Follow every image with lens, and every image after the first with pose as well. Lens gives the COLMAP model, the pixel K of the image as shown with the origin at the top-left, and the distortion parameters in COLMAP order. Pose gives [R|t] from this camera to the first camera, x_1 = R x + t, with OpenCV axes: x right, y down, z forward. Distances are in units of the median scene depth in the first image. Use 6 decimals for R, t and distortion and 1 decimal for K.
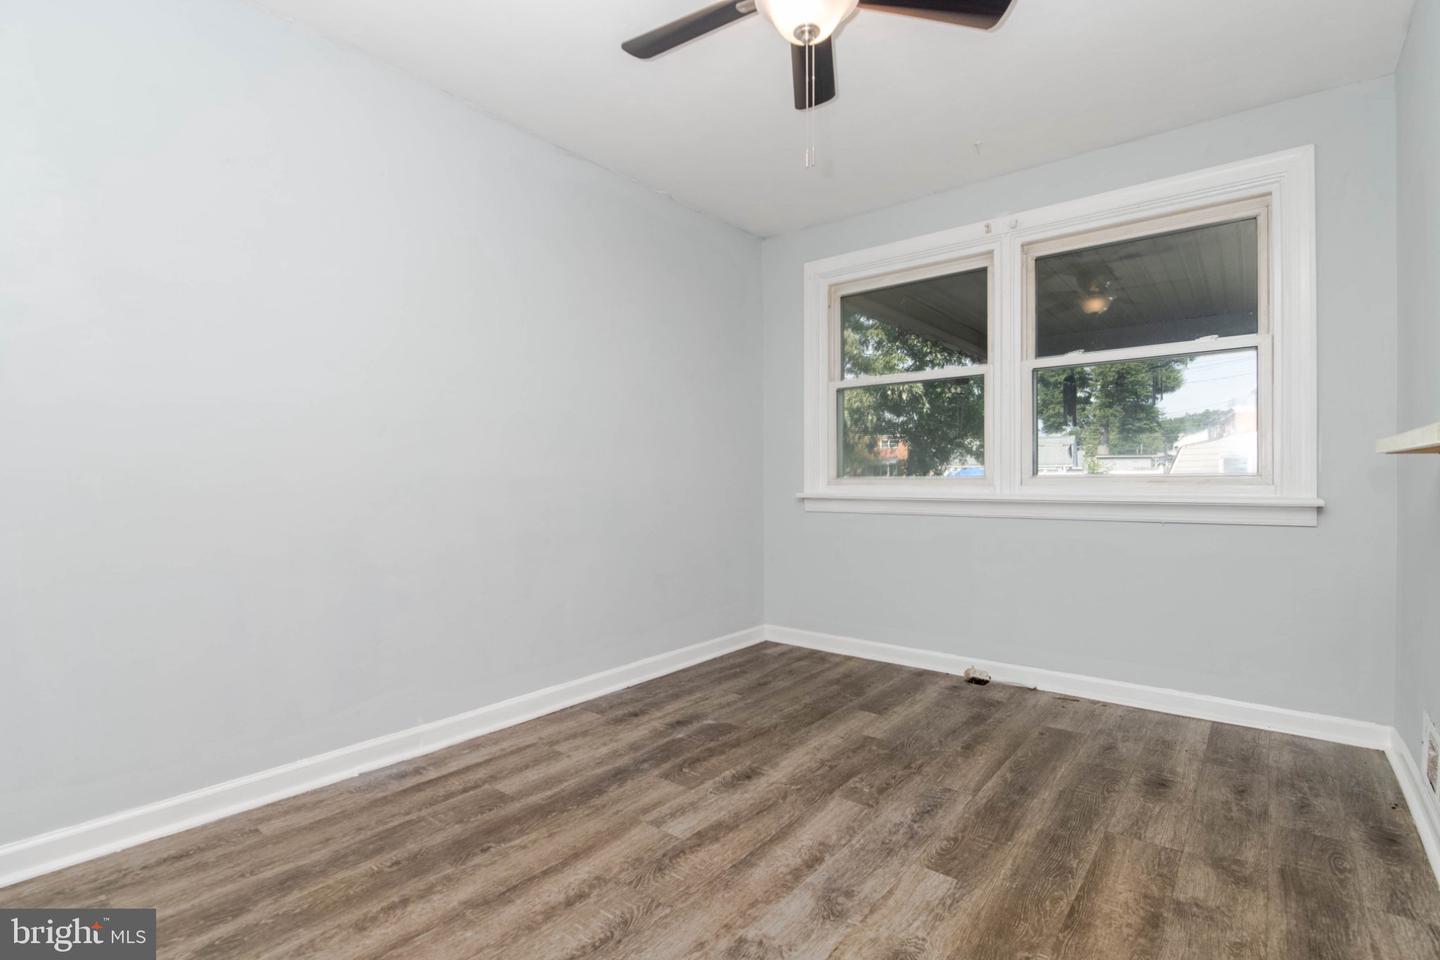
lens RADIAL K [[679.4, 0, 719.4], [0, 679.4, 483.1], [0, 0, 1]] dist [-0.002464, -0.007650]
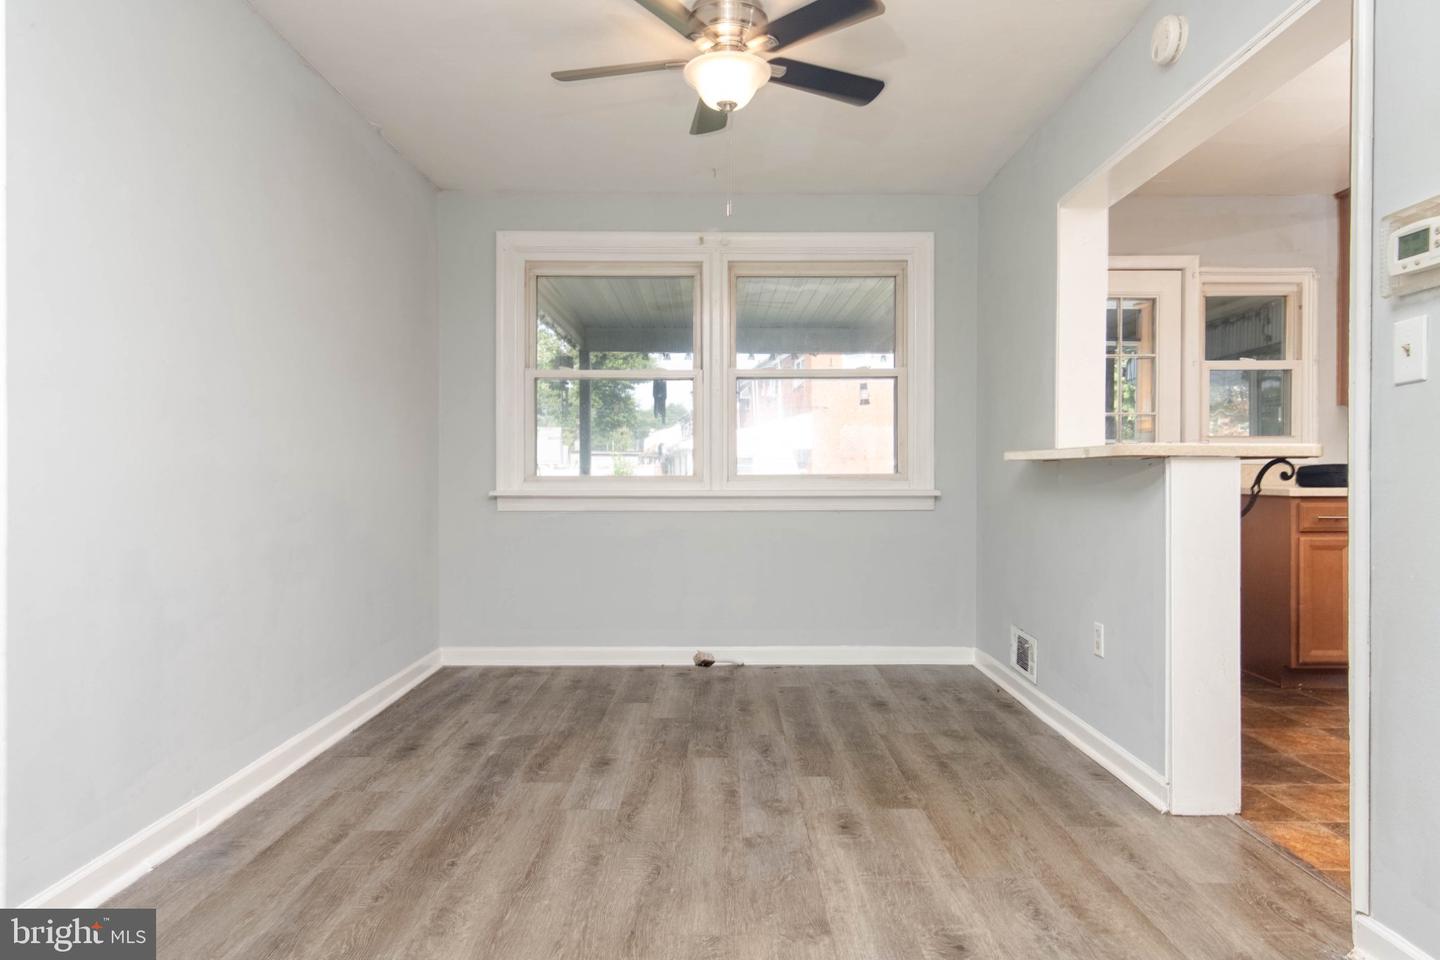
lens RADIAL K [[908.3, 0, 737.7], [0, 908.3, 475.3], [0, 0, 1]] dist [0.014012, -0.000330]
pose [[0.766525, 0.003643, 0.642204, -0.765463], [0.002860, 0.999955, -0.009085, 0.010917], [-0.642208, 0.008801, 0.766480, -0.207707]]
